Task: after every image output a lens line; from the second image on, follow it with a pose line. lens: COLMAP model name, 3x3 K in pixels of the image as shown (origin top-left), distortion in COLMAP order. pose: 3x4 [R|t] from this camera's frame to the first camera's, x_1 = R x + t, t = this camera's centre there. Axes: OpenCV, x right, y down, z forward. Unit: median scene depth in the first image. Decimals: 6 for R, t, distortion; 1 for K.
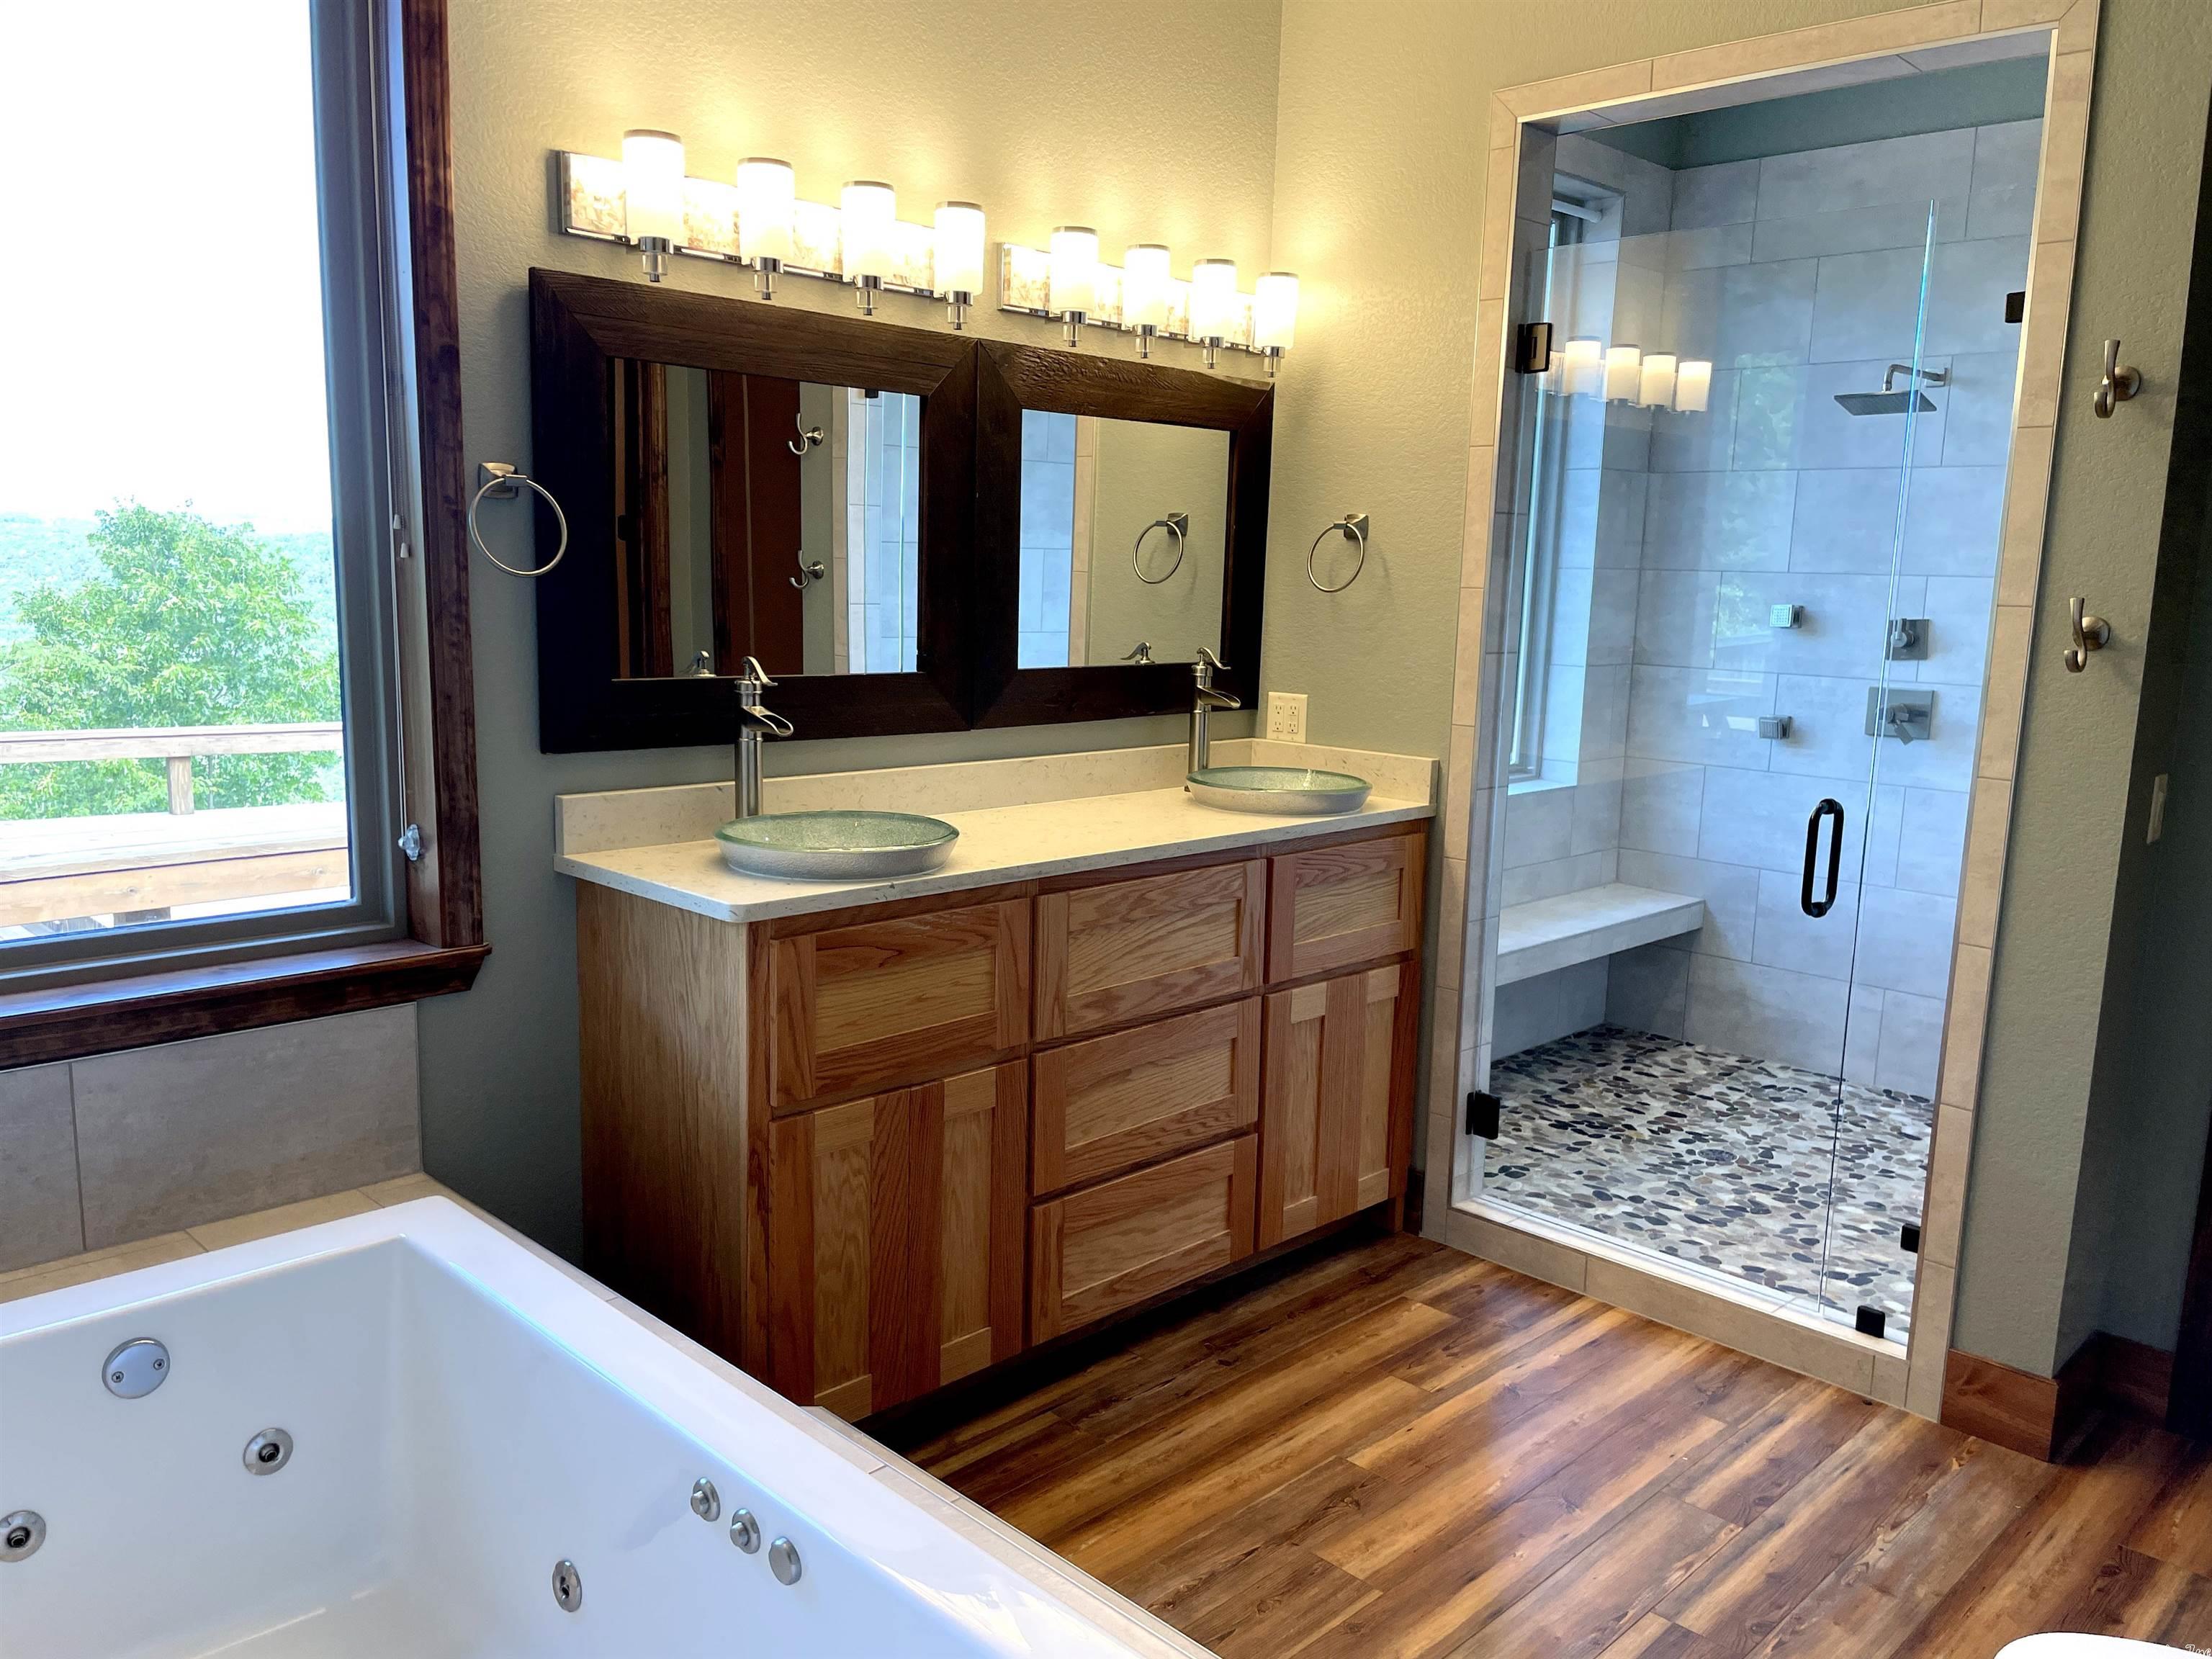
lens RADIAL K [[1687.7, 0, 1107.3], [0, 1687.7, 837.7], [0, 0, 1]] dist [-0.000868, -0.019404]
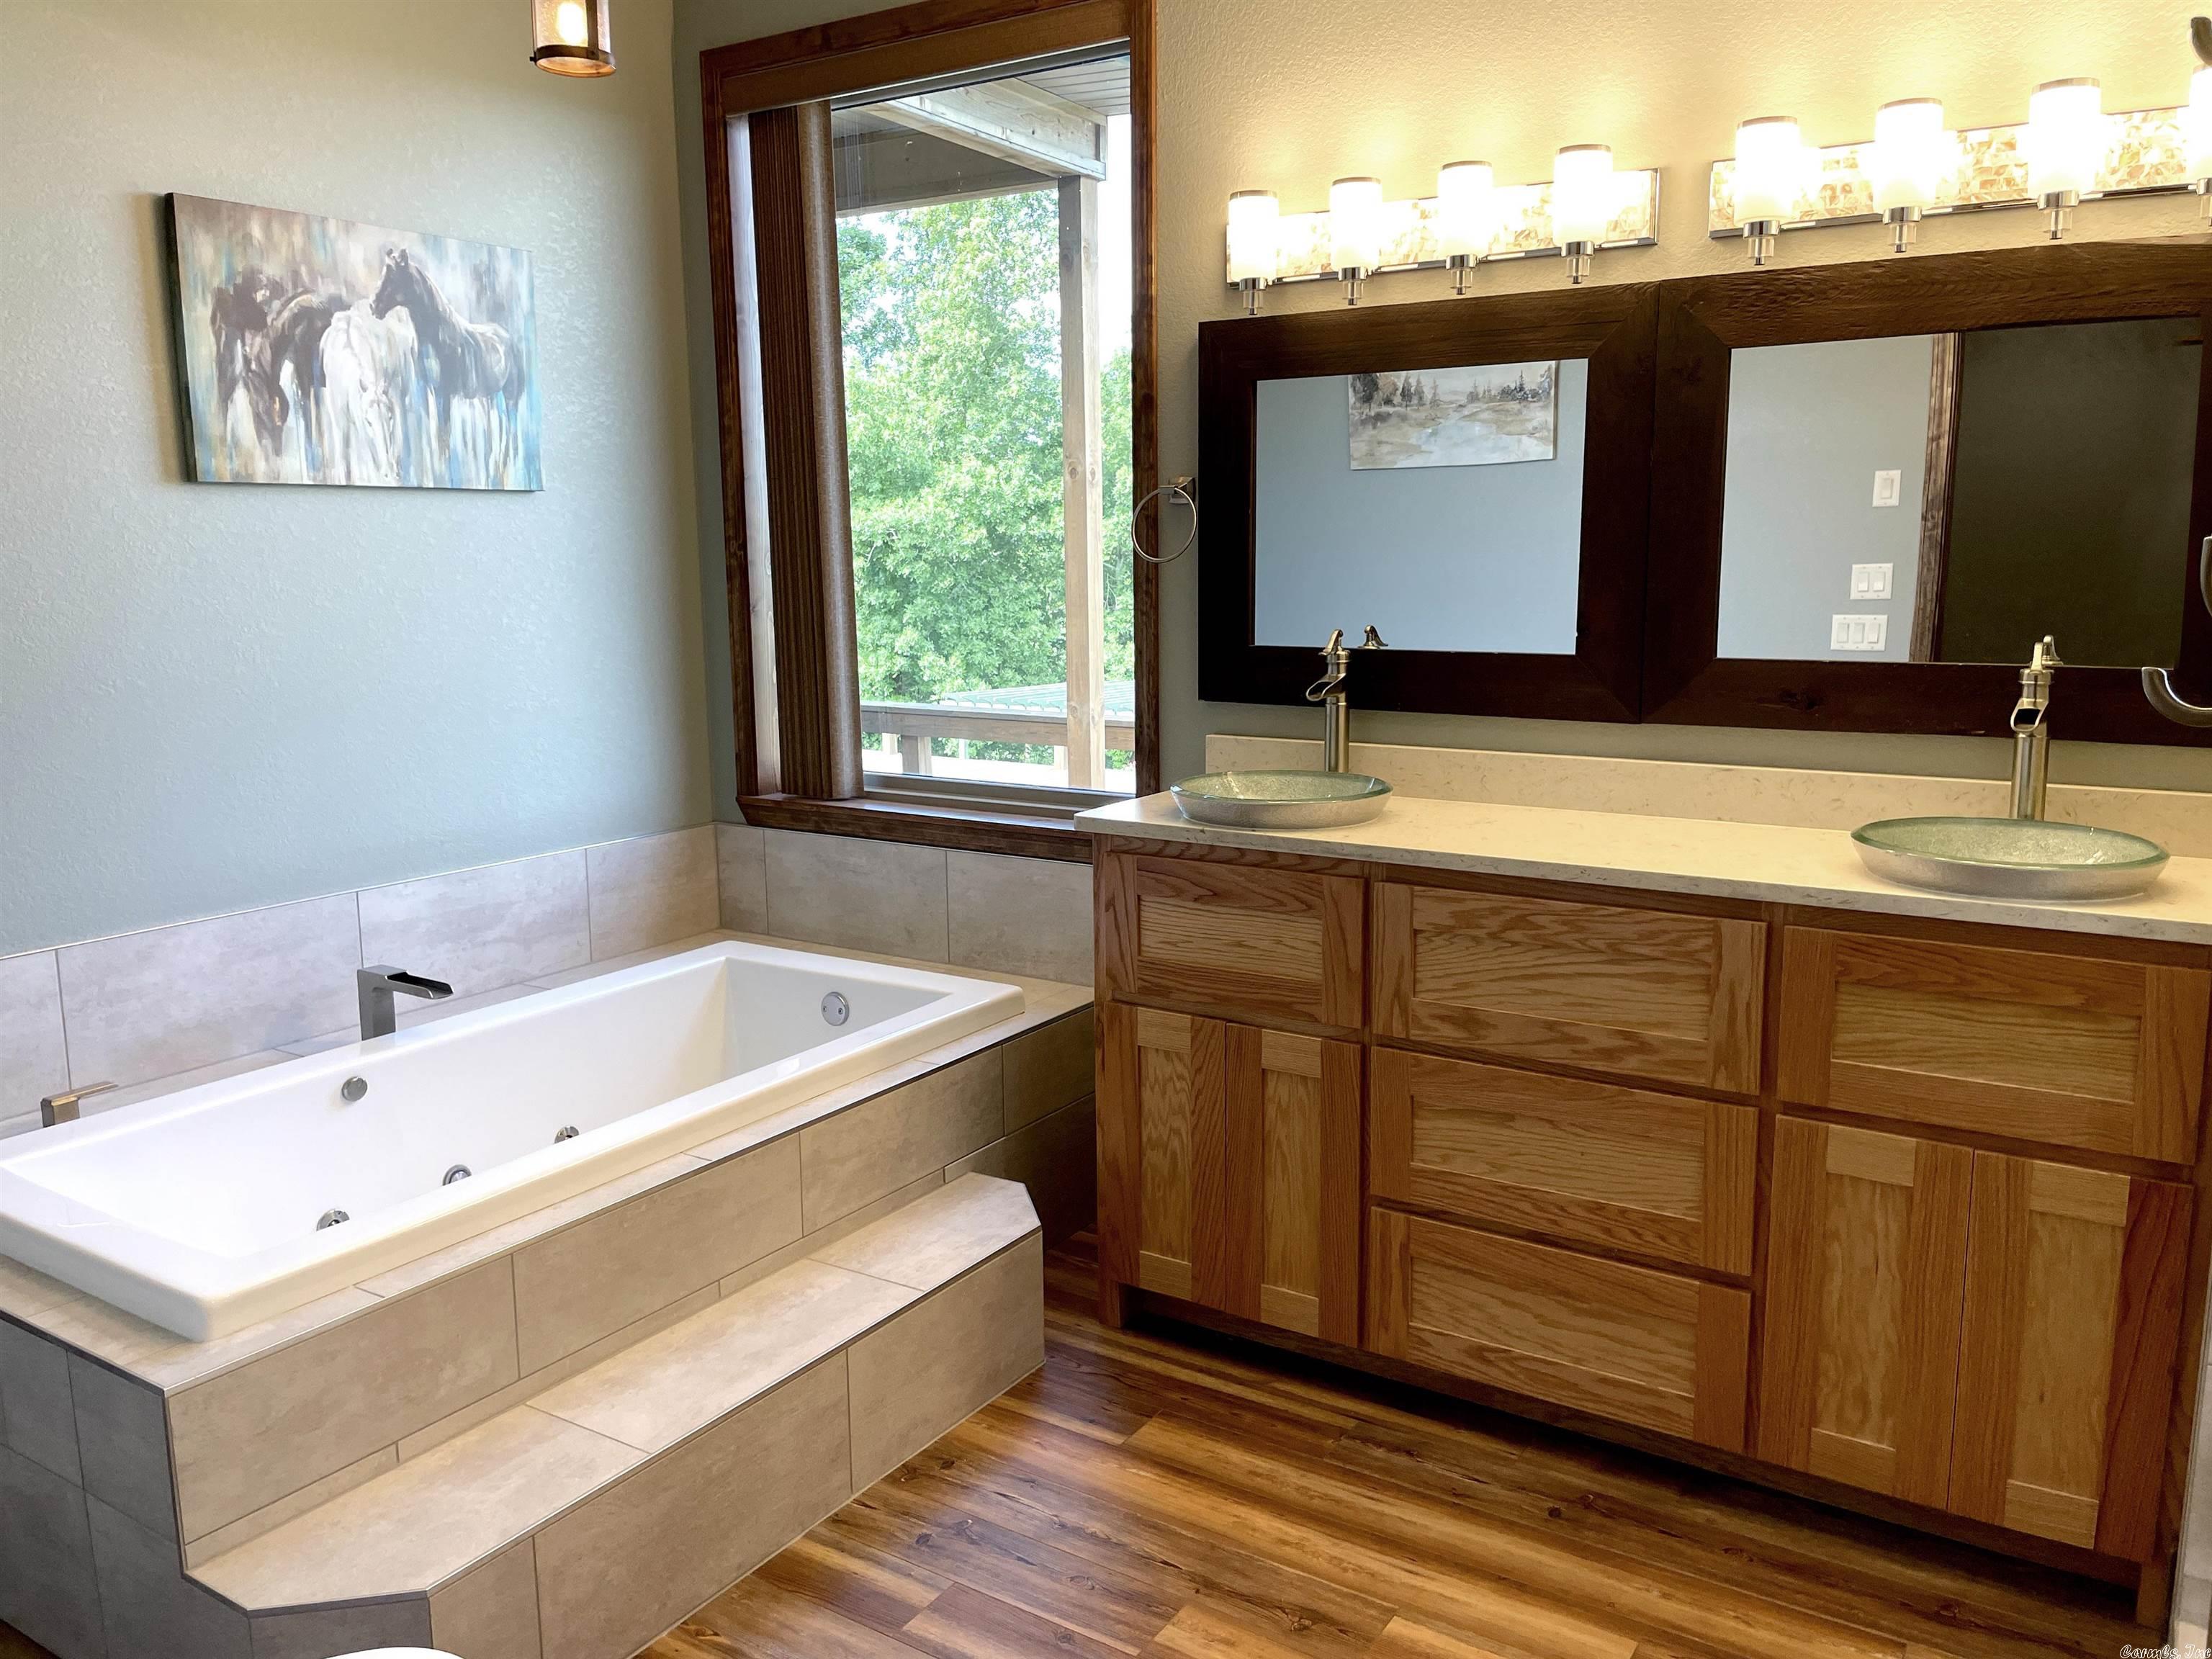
lens RADIAL K [[1687.7, 0, 1107.4], [0, 1687.7, 821.1], [0, 0, 1]] dist [-0.000868, -0.019404]
pose [[0.188266, 0.129071, -0.973600, 0.811927], [-0.146670, 0.983905, 0.102076, -0.070300], [0.971104, 0.123581, 0.204167, 0.612236]]
